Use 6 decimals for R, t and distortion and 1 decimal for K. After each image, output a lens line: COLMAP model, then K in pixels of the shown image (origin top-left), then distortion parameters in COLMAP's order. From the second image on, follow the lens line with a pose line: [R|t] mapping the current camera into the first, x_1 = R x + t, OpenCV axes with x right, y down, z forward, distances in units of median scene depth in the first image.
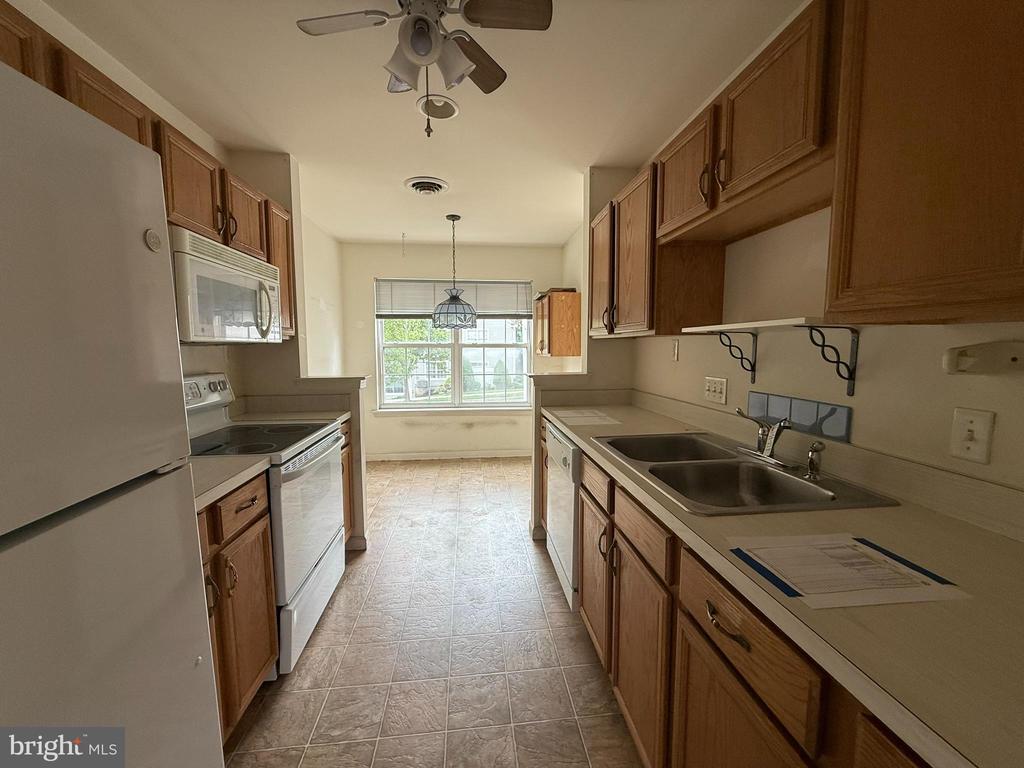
lens RADIAL K [[409.2, 0, 510.1], [0, 409.2, 383.6], [0, 0, 1]] dist [0.006008, 0.000058]
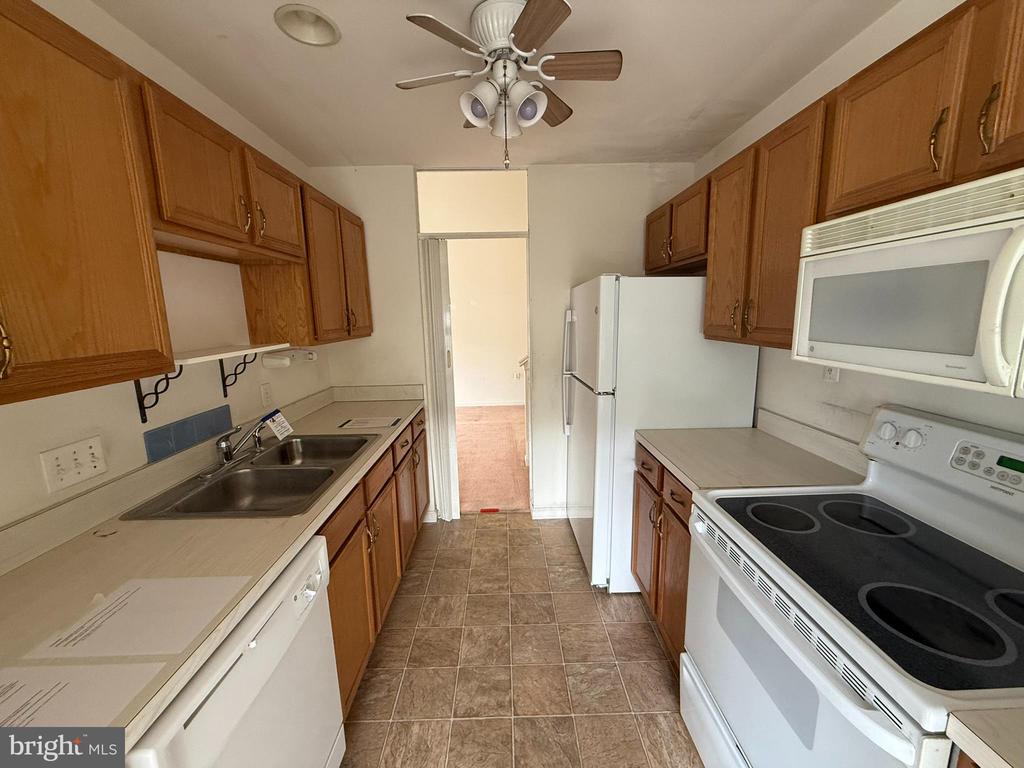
lens RADIAL K [[409.2, 0, 510.0], [0, 409.2, 380.6], [0, 0, 1]] dist [0.006008, 0.000058]
pose [[-0.995805, 0.009642, 0.090991, -0.255714], [0.032533, 0.966764, 0.253591, -0.295153], [-0.085522, 0.255488, -0.963022, 1.856155]]
